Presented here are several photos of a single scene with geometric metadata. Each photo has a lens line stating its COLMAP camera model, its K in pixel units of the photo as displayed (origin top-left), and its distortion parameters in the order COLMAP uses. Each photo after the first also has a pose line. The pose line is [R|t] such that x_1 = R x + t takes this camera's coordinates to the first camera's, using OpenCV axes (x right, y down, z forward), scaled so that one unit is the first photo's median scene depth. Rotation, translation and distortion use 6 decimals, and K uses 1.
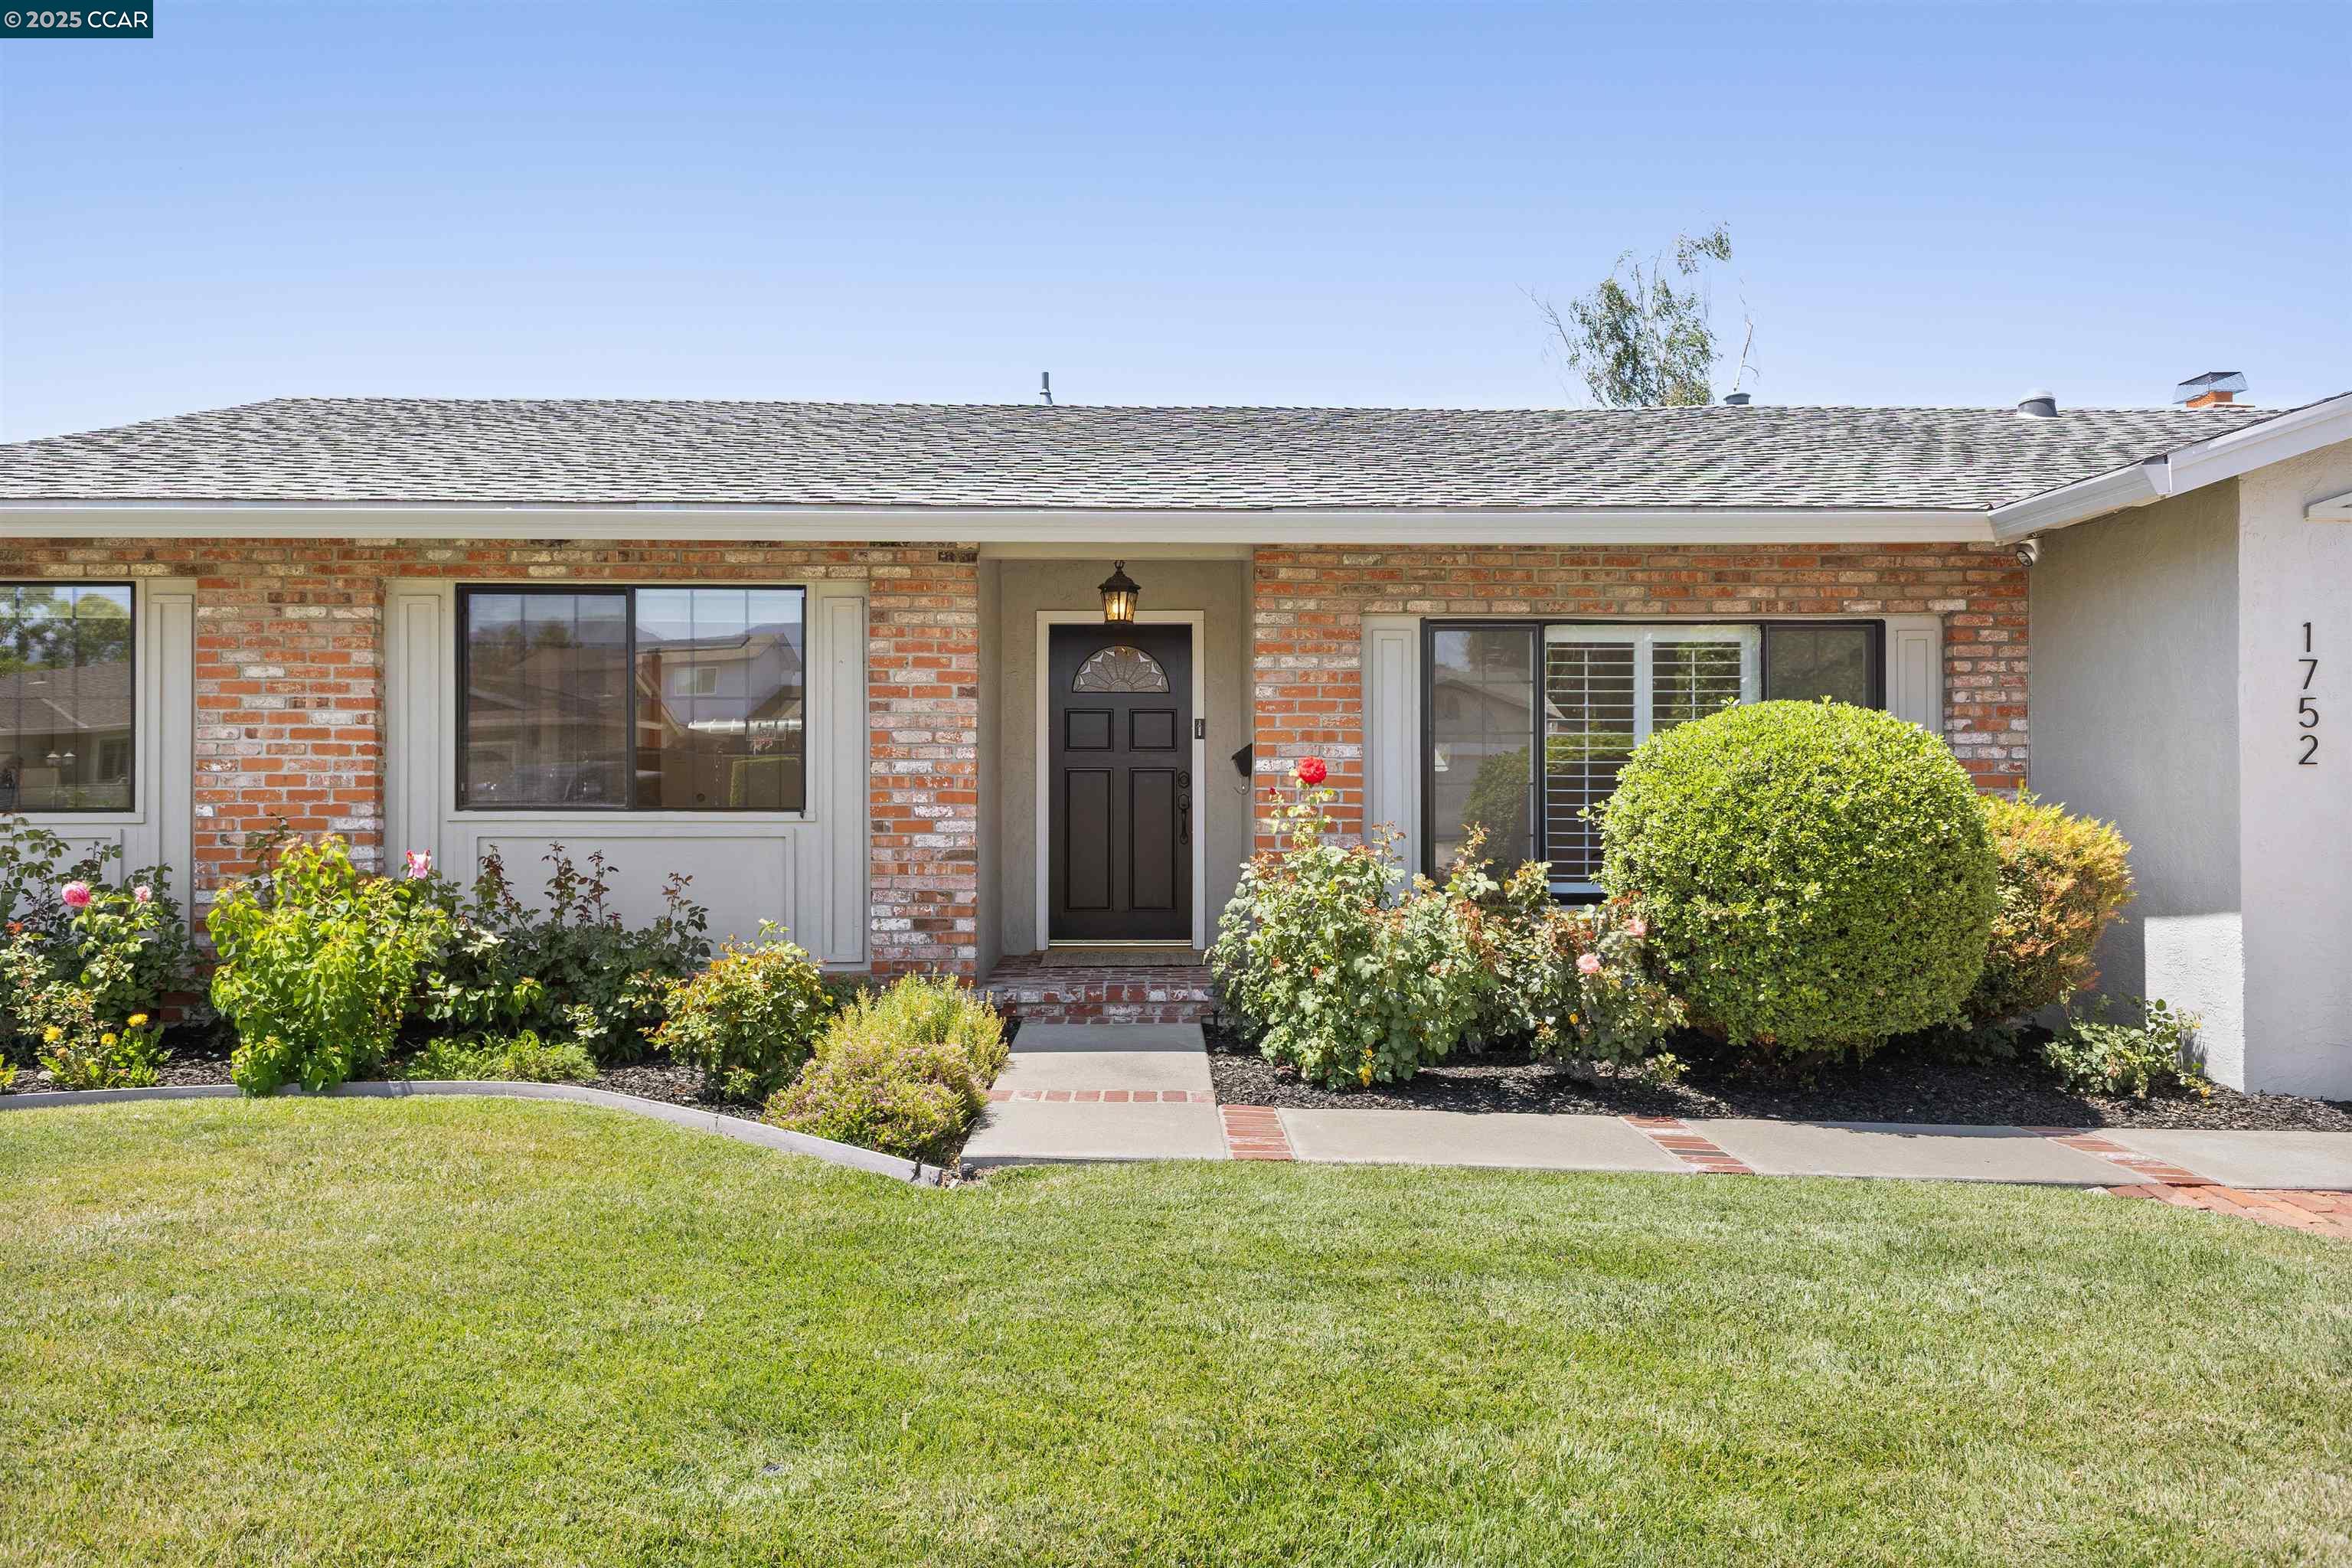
lens RADIAL K [[1544.9, 0, 1166.6], [0, 1544.9, 795.0], [0, 0, 1]] dist [0.020616, -0.001071]
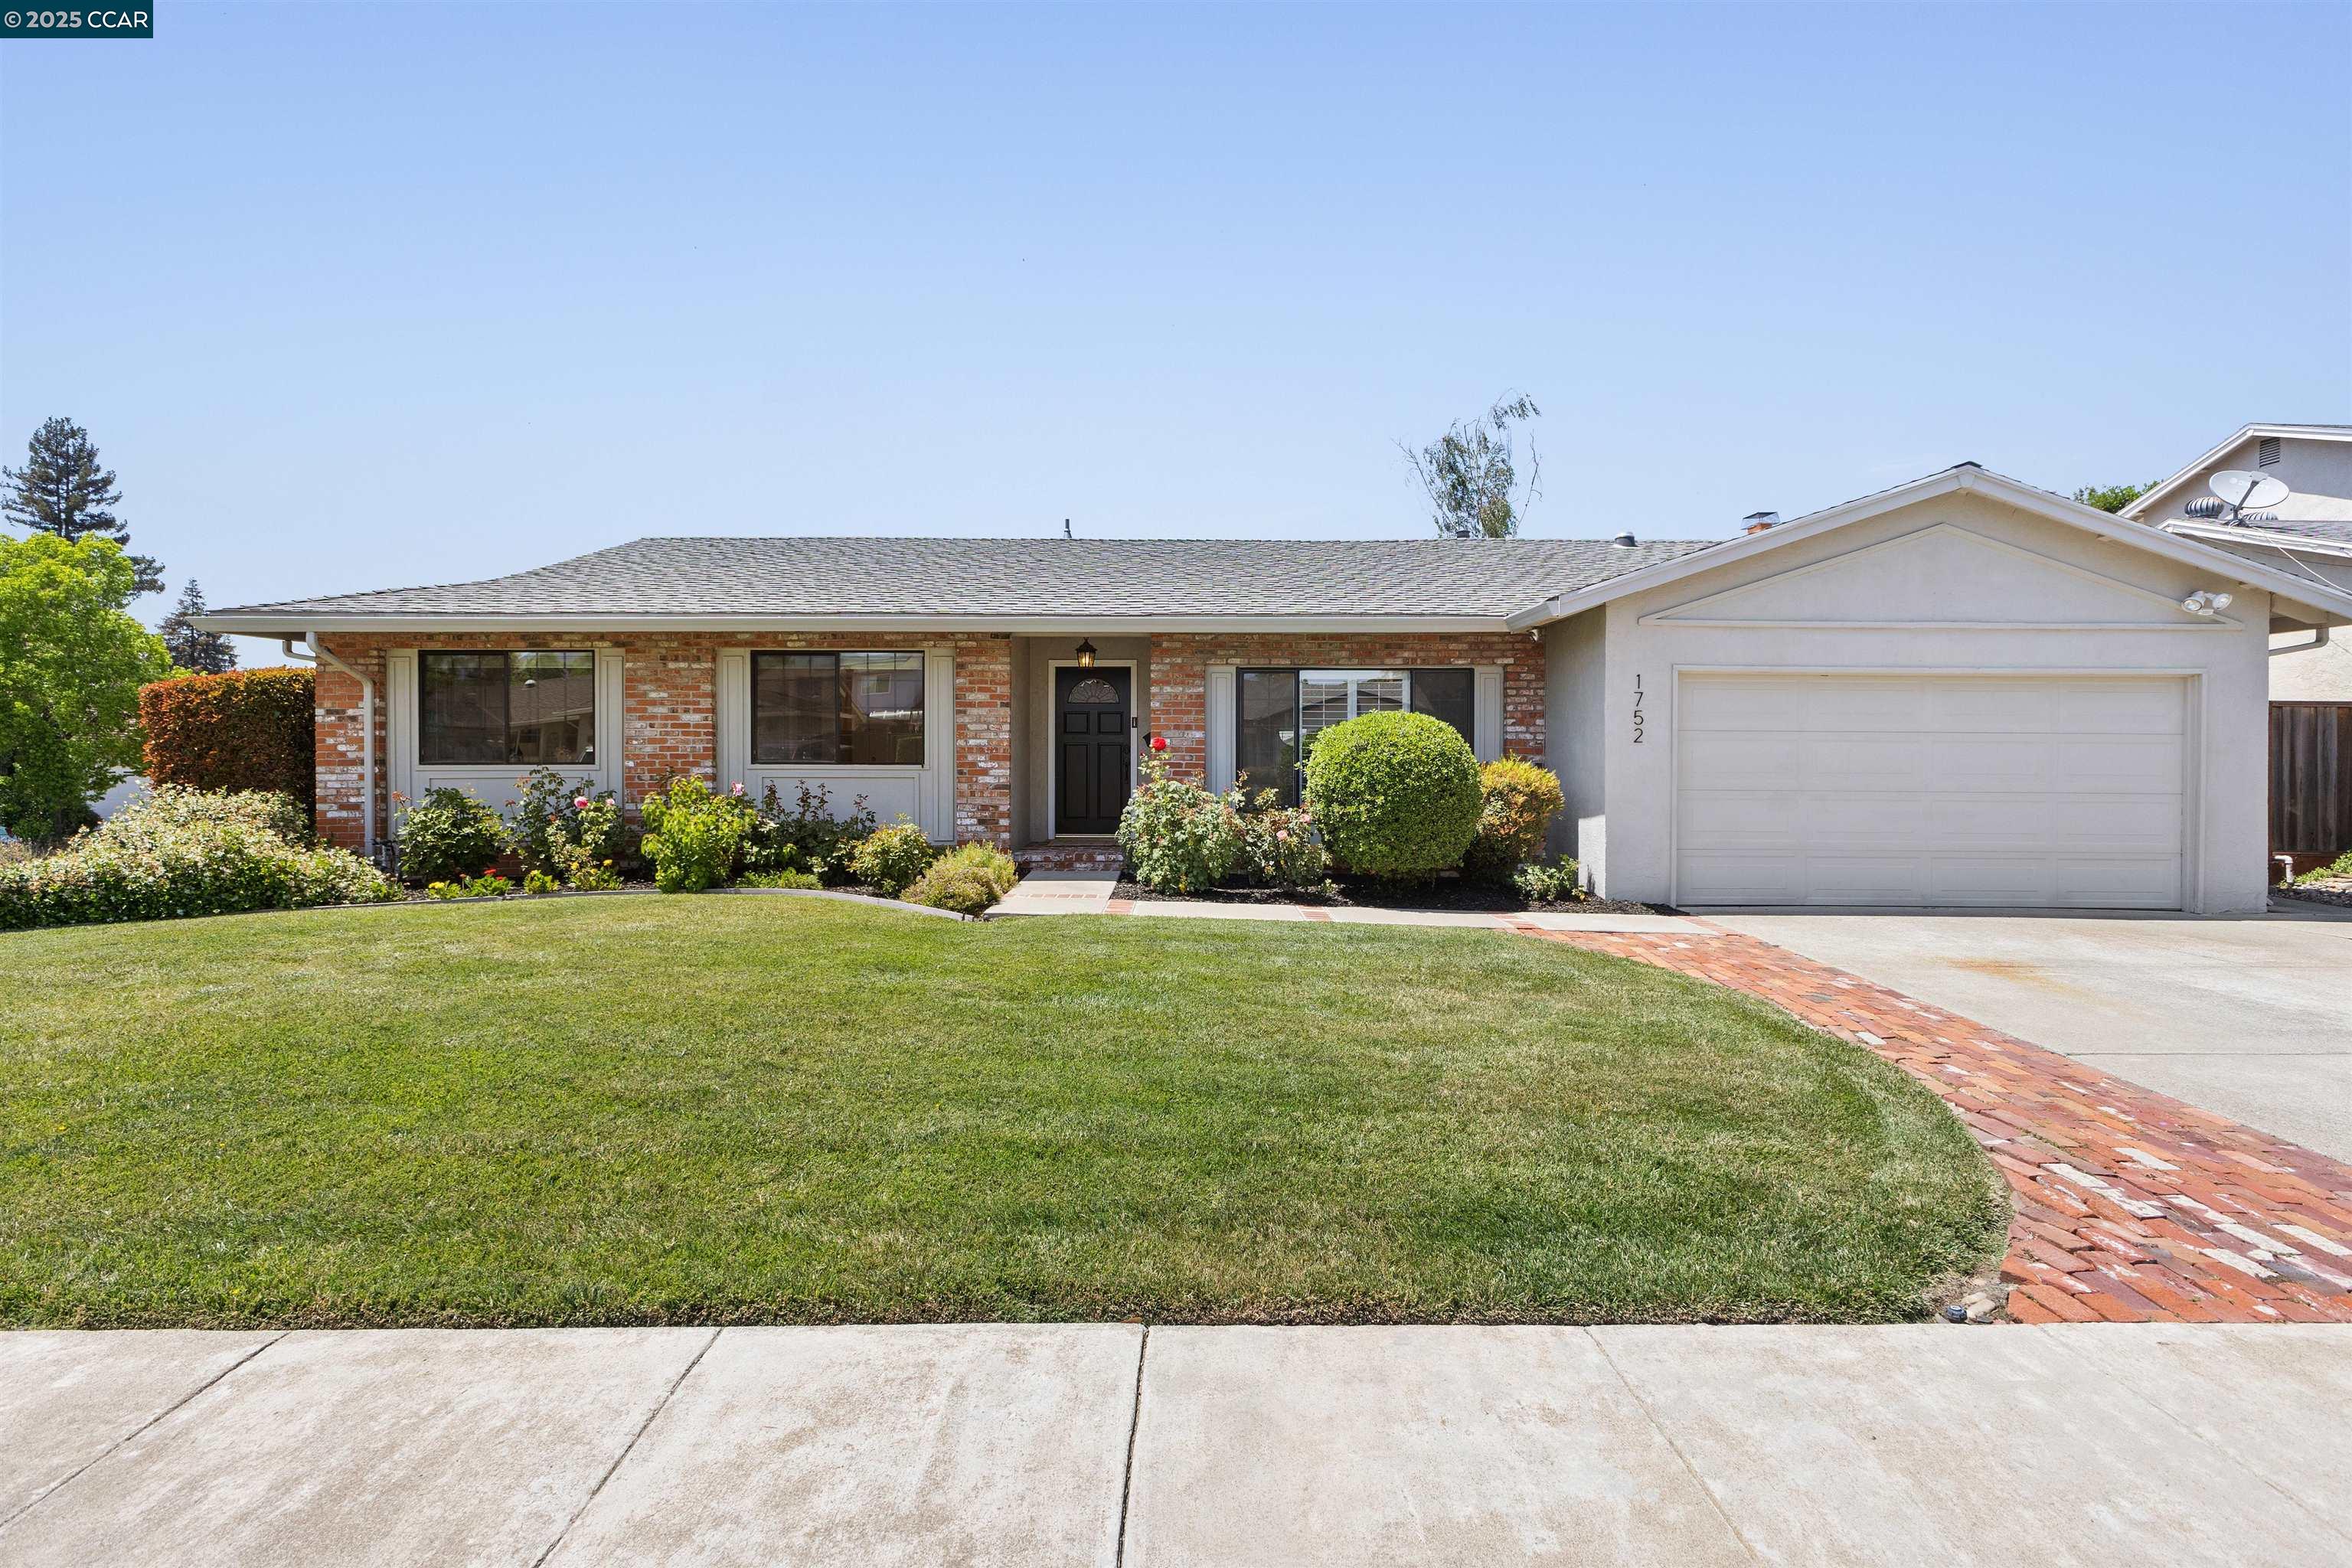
lens RADIAL K [[1084.2, 0, 1184.4], [0, 1084.2, 785.5], [0, 0, 1]] dist [-0.003967, 0.000409]
pose [[0.999839, 0.002362, -0.017812, 0.129048], [-0.001978, 0.999766, 0.021524, 0.006855], [0.017859, -0.021485, 0.999610, -0.398538]]
